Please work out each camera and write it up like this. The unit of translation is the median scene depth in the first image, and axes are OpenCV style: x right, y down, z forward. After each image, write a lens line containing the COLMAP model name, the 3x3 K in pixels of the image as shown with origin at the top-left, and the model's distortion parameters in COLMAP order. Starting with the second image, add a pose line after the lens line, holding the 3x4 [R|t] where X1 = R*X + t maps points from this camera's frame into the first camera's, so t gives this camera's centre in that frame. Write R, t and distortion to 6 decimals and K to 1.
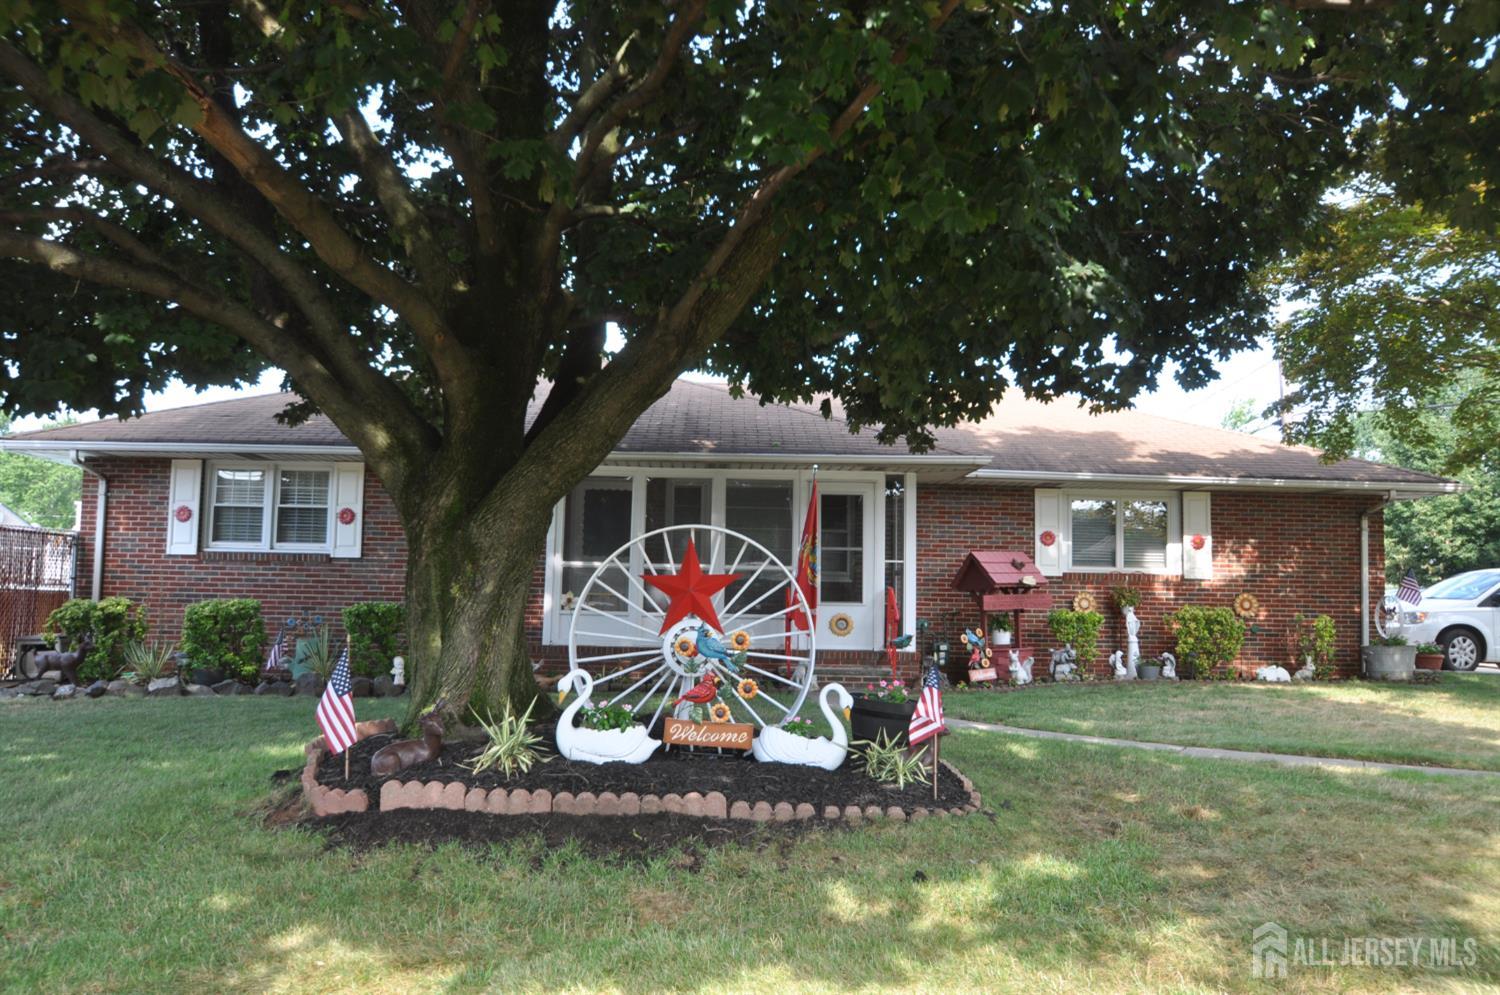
lens RADIAL K [[1061.5, 0, 745.4], [0, 1061.5, 493.8], [0, 0, 1]] dist [-0.024981, -0.002830]
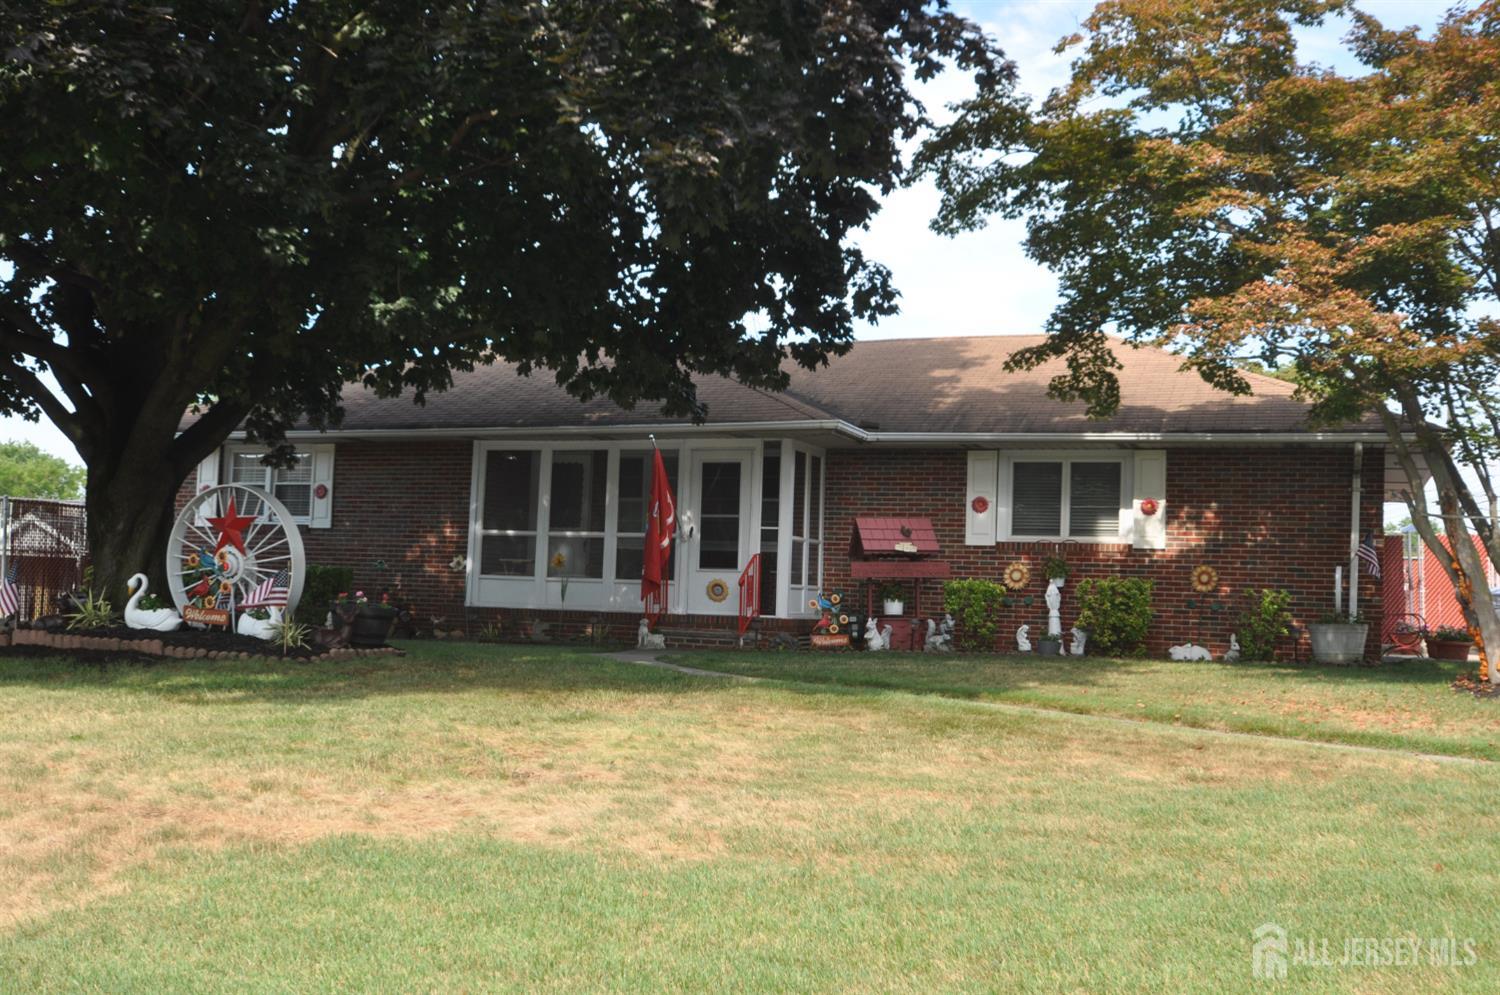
lens RADIAL K [[1505.5, 0, 757.3], [0, 1505.5, 499.6], [0, 0, 1]] dist [-0.056569, 0.000000]
pose [[0.924809, -0.014136, -0.380169, 0.650096], [0.020697, 0.999699, 0.013176, 0.017485], [0.379868, -0.020054, 0.924823, -0.305522]]
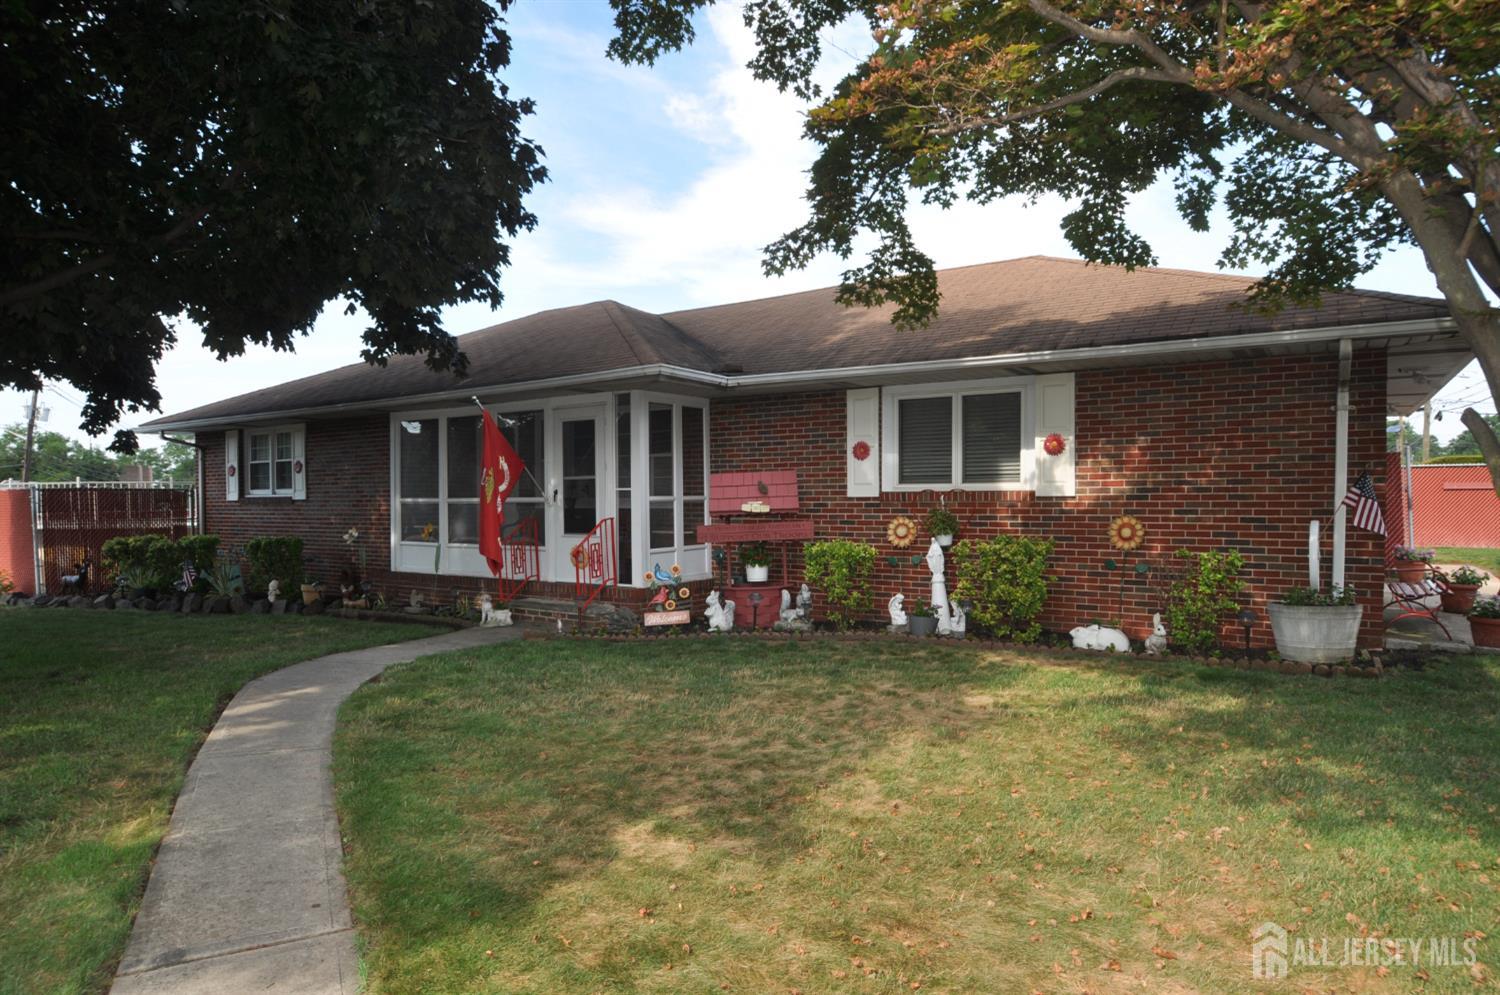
lens RADIAL K [[878.9, 0, 750.7], [0, 878.9, 512.1], [0, 0, 1]] dist [-0.014954, -0.004626]
pose [[0.821828, -0.014647, -0.569547, 0.643985], [0.078727, 0.992999, 0.088061, 0.024340], [0.564270, -0.117210, 0.817228, 0.427741]]
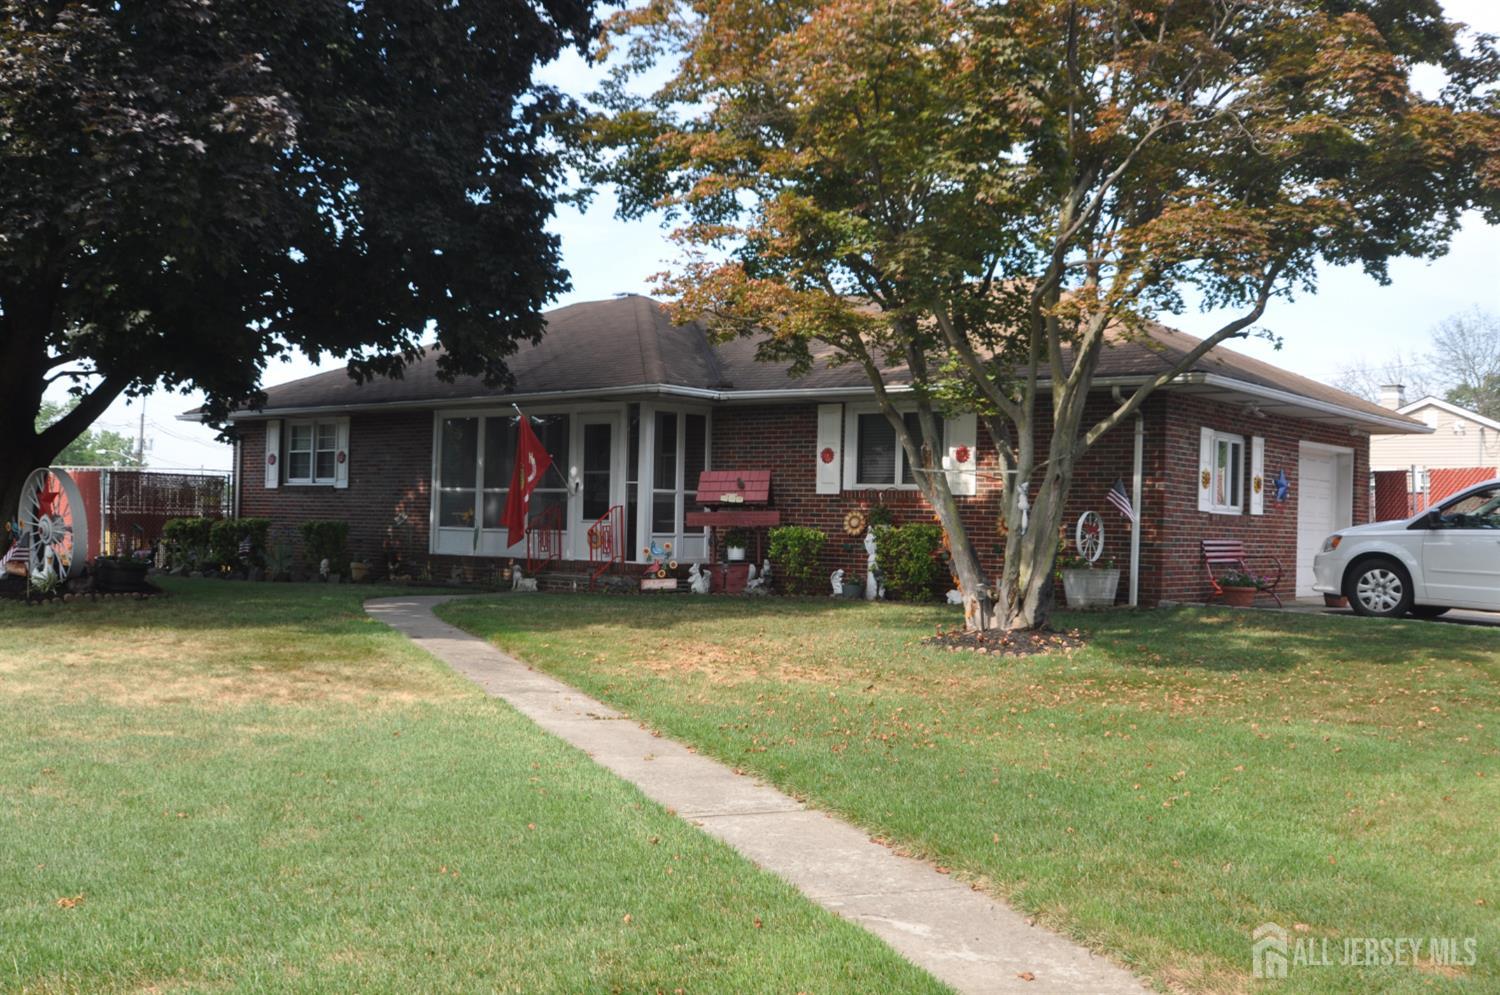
lens RADIAL K [[1505.5, 0, 751.4], [0, 1505.5, 490.5], [0, 0, 1]] dist [-0.056569, 0.000000]
pose [[0.755162, -0.017133, -0.655314, 1.227002], [0.054659, 0.997823, 0.036901, 0.020572], [0.653255, -0.063685, 0.754455, -0.099348]]
